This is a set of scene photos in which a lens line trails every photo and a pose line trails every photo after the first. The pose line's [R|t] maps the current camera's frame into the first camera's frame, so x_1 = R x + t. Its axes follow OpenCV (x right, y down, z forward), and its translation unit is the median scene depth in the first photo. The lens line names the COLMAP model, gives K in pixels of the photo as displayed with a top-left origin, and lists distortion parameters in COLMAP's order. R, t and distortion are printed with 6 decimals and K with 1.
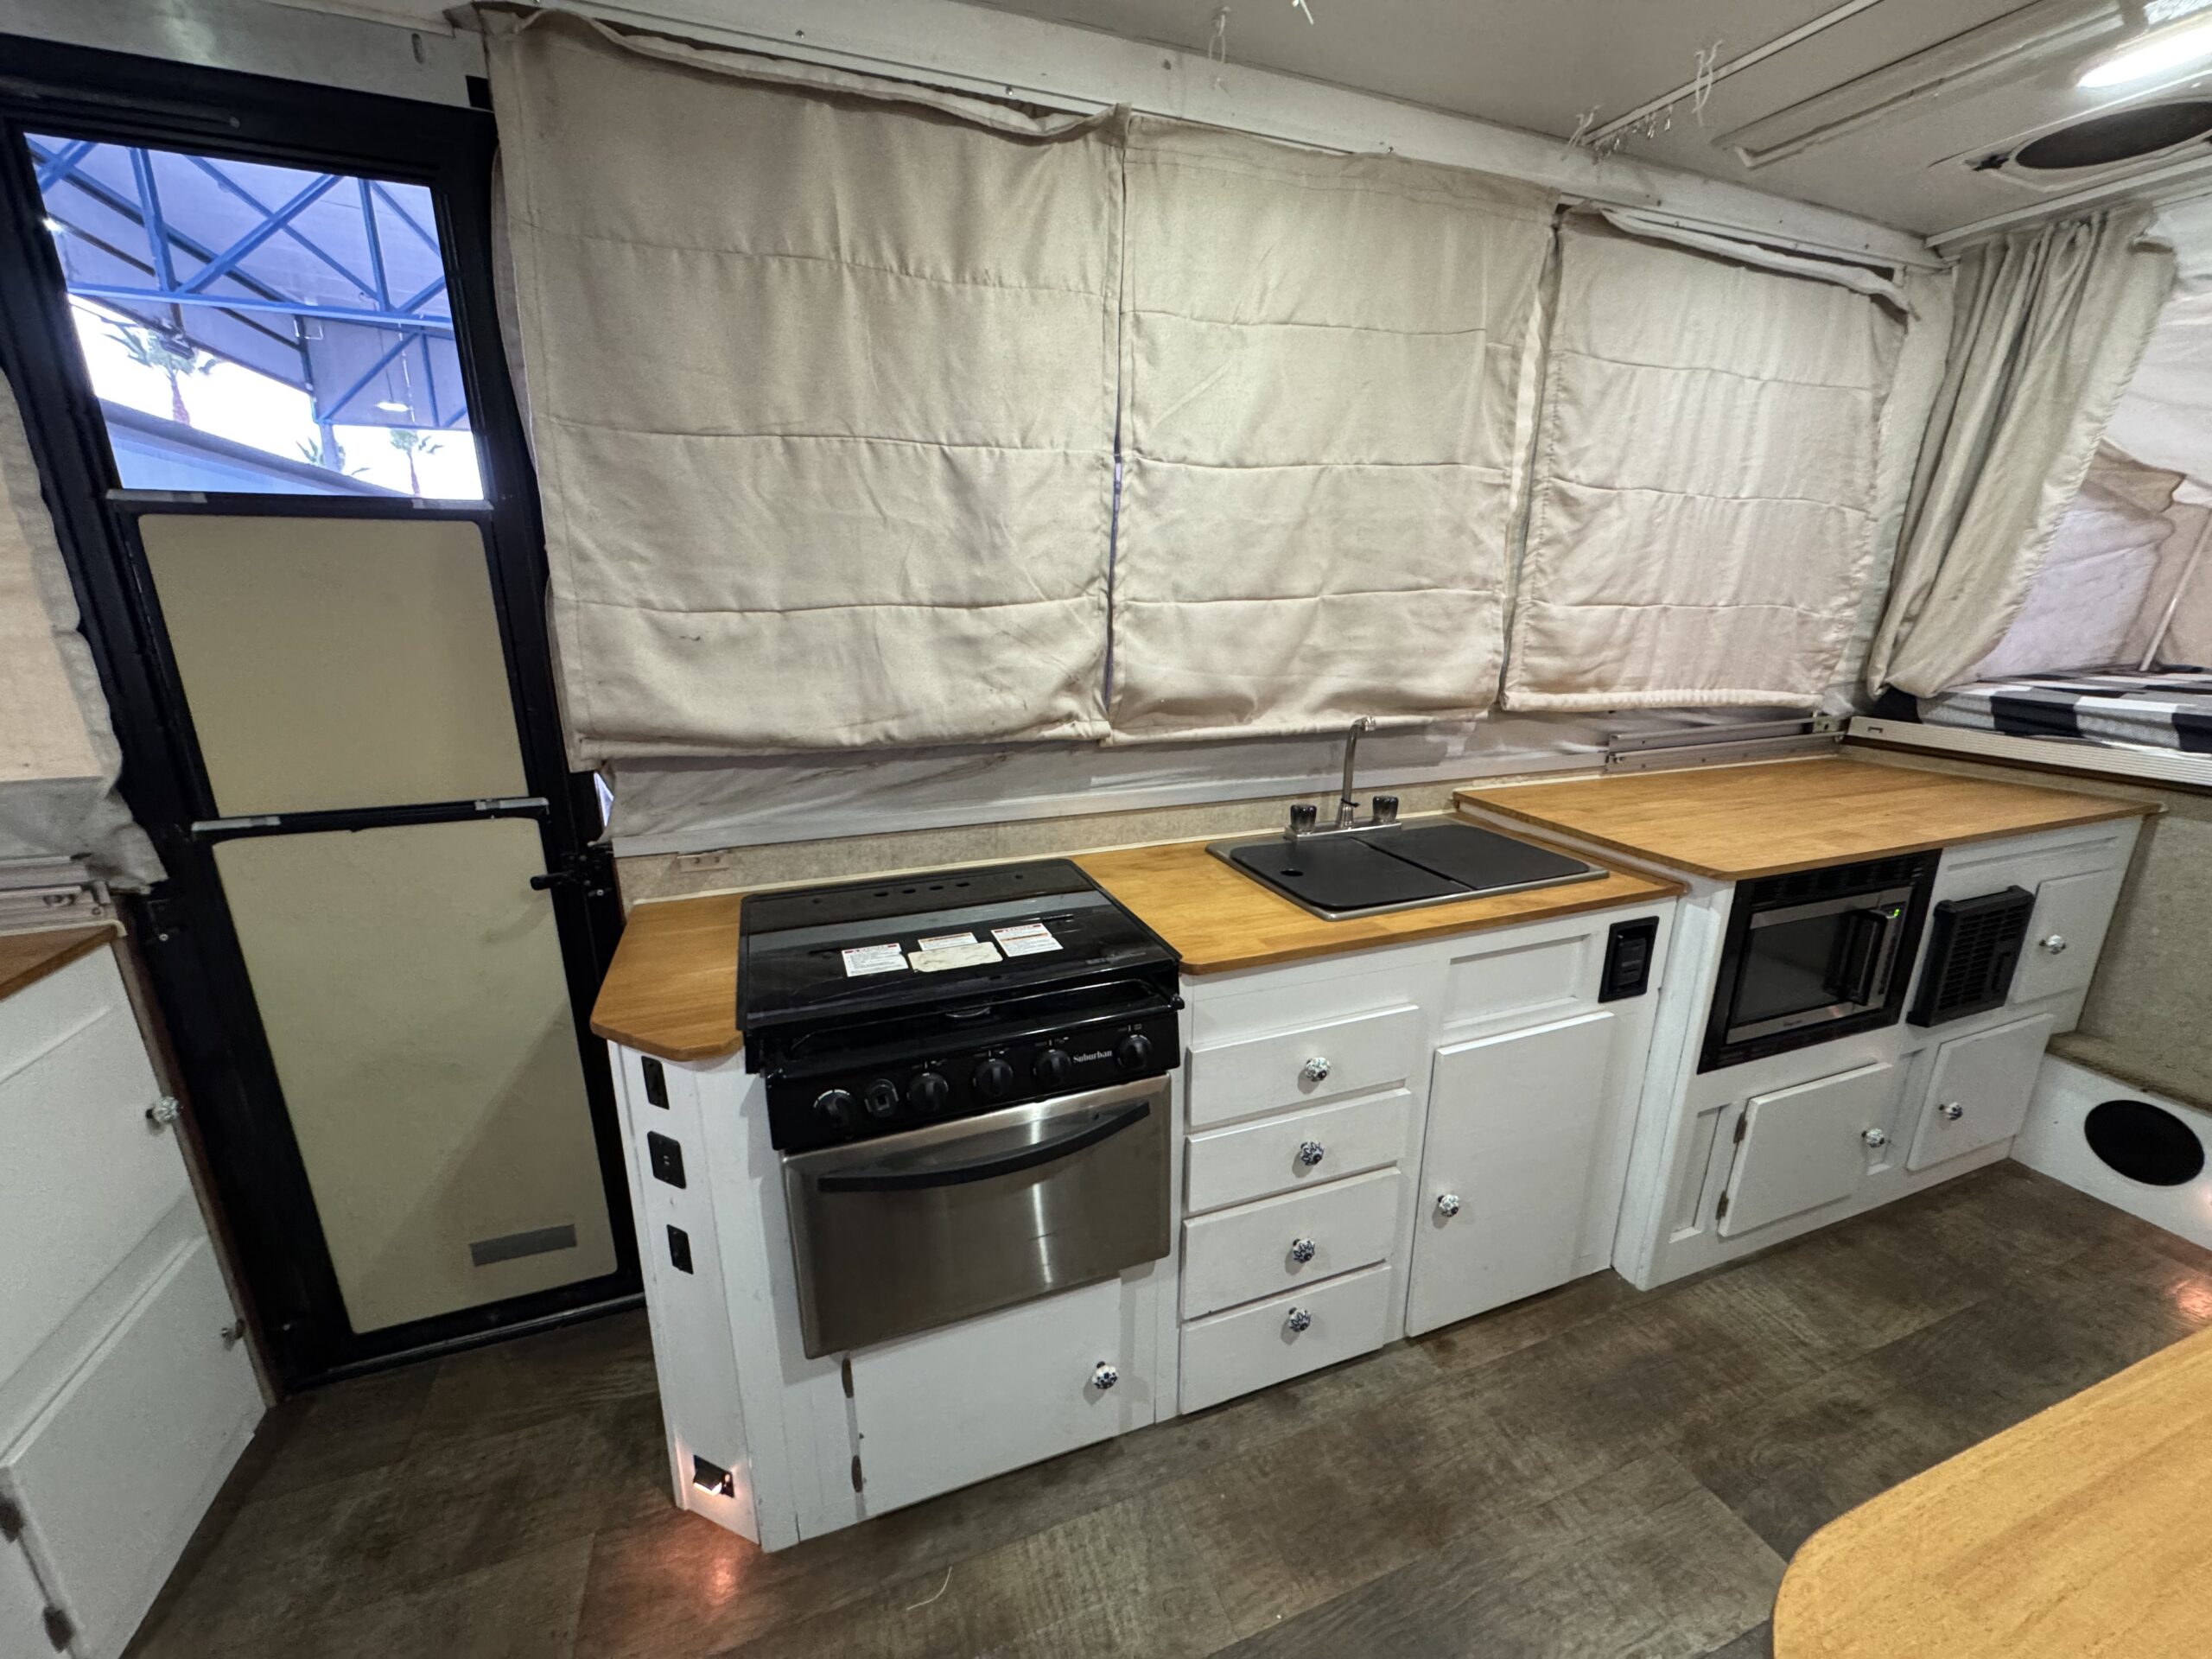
lens RADIAL K [[883.2, 0, 1100.8], [0, 883.2, 831.4], [0, 0, 1]] dist [-0.000891, 0.000058]
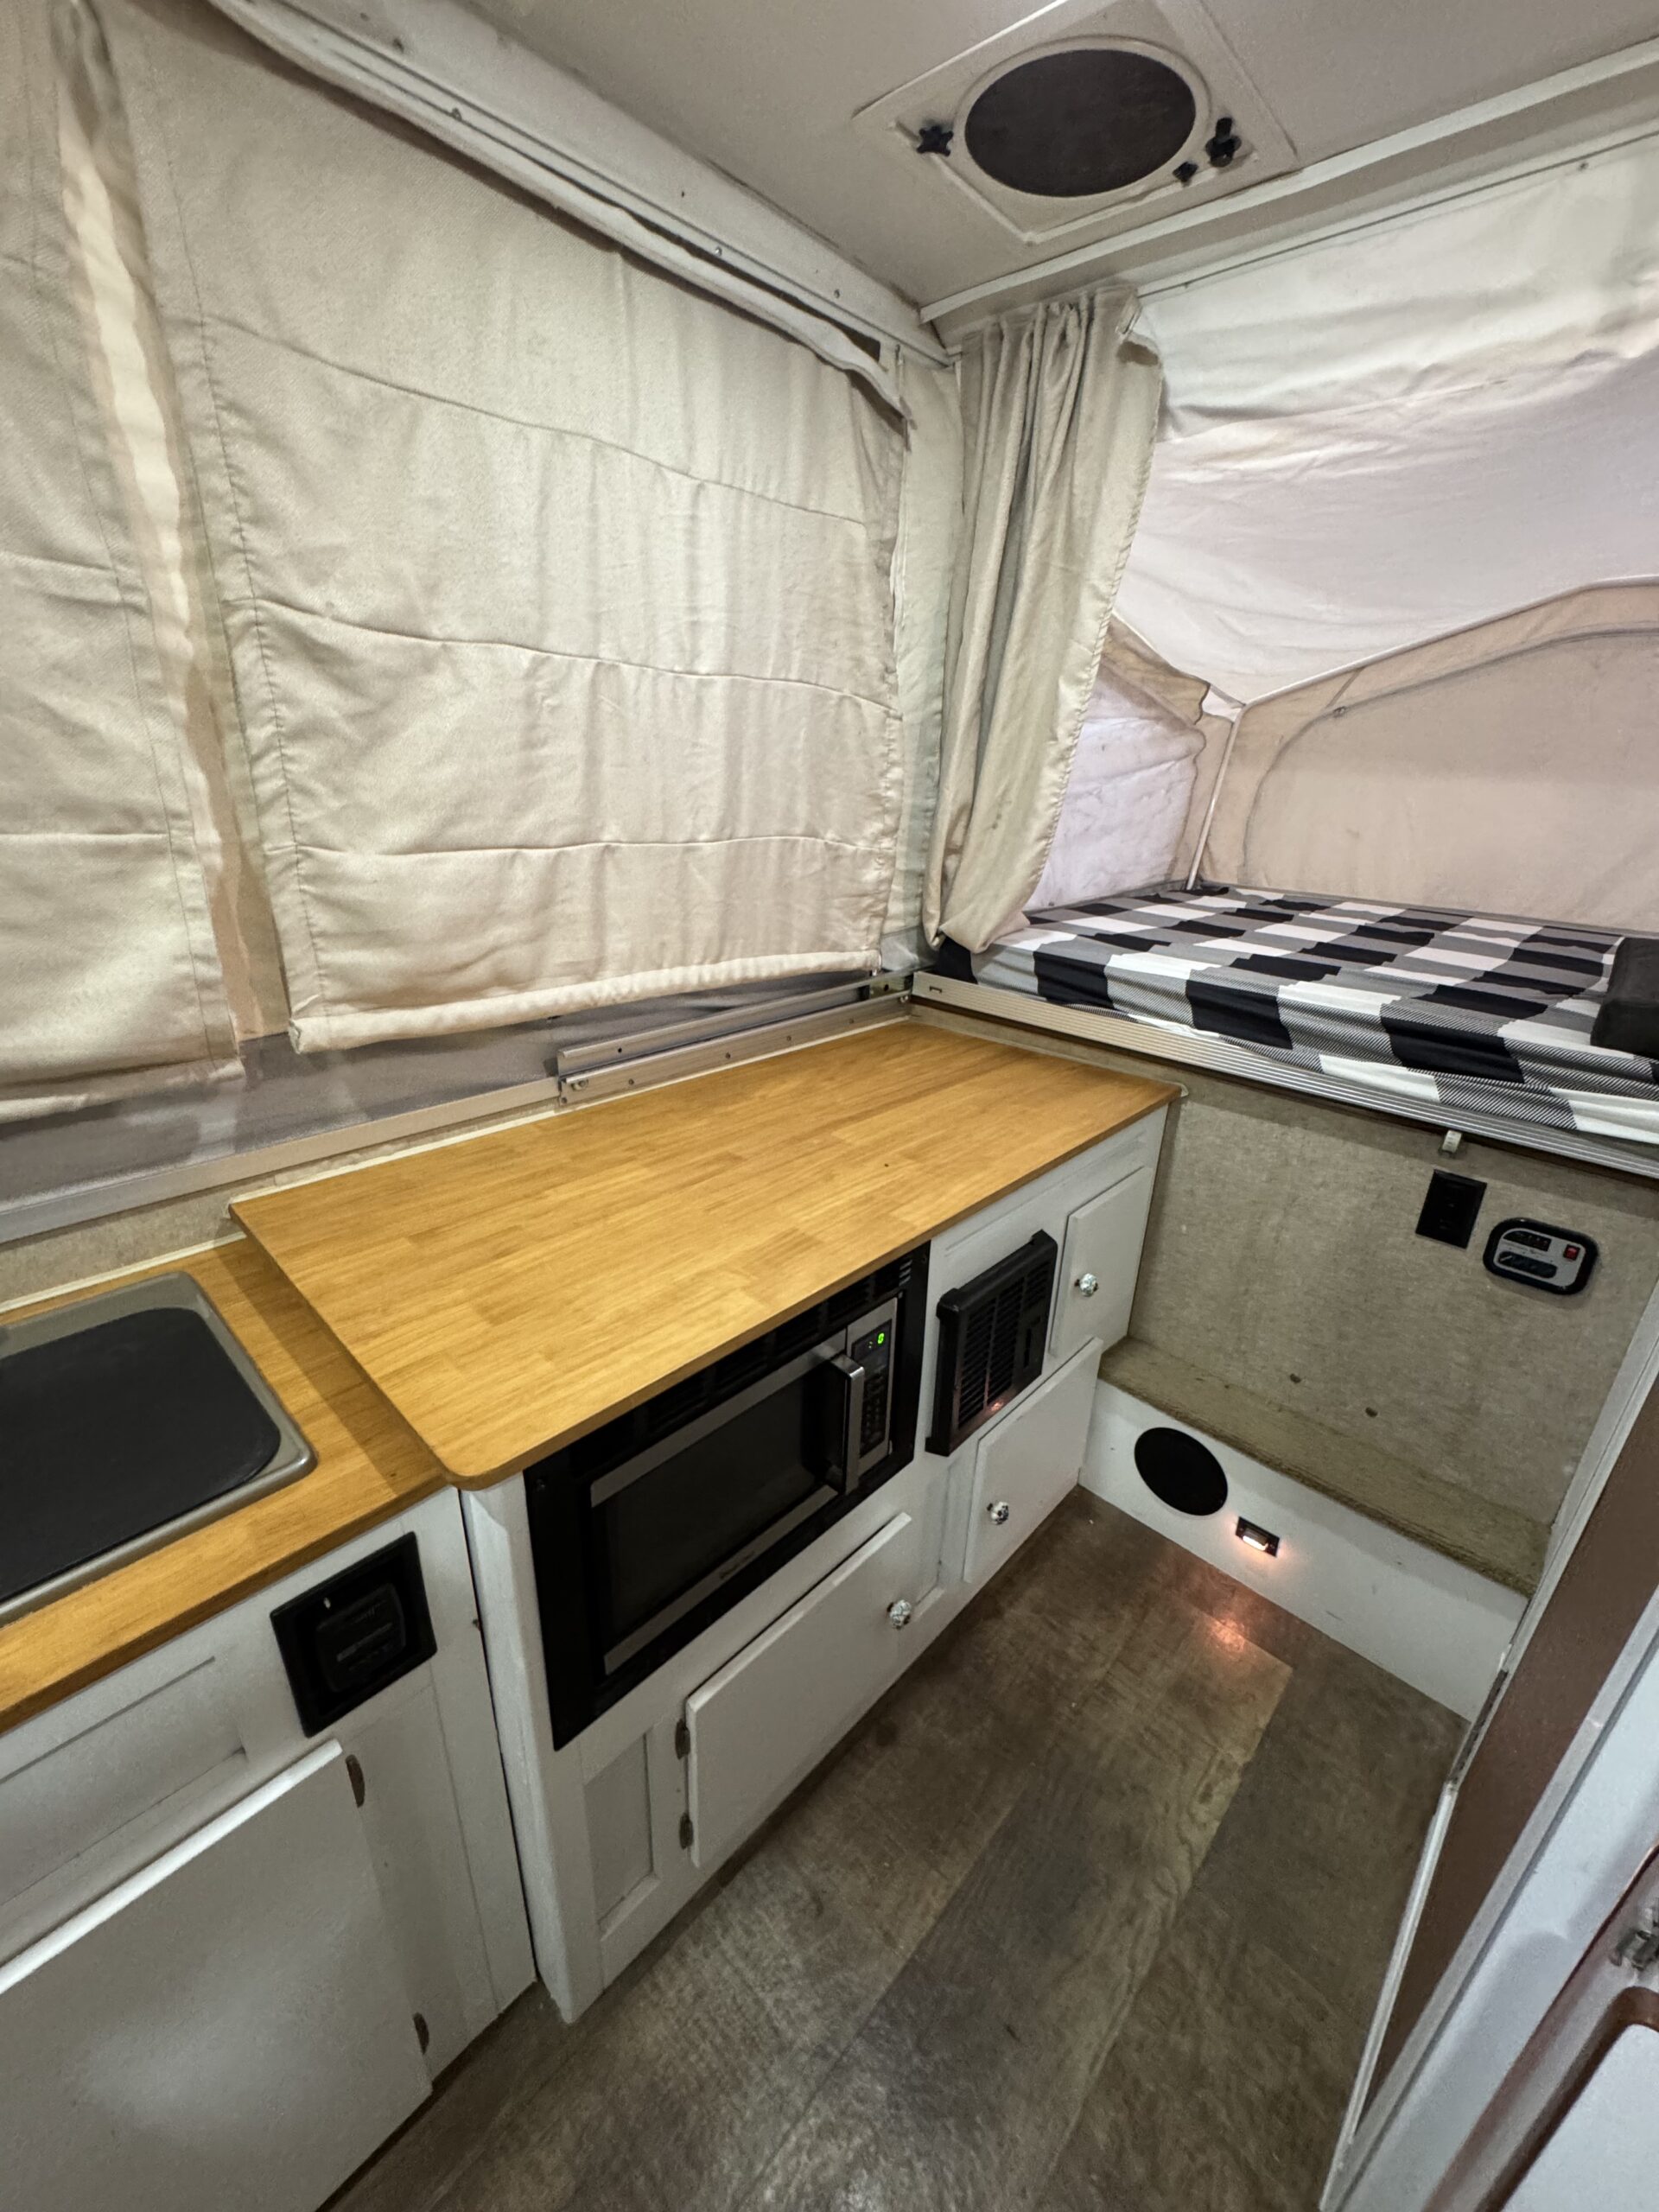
lens RADIAL K [[883.2, 0, 829.3], [0, 883.2, 1102.6], [0, 0, 1]] dist [-0.000891, 0.000058]
pose [[0.899091, -0.132179, 0.417330, 0.526832], [0.087414, 0.988335, 0.124707, -0.146506], [-0.428946, -0.075642, 0.900158, 0.370290]]
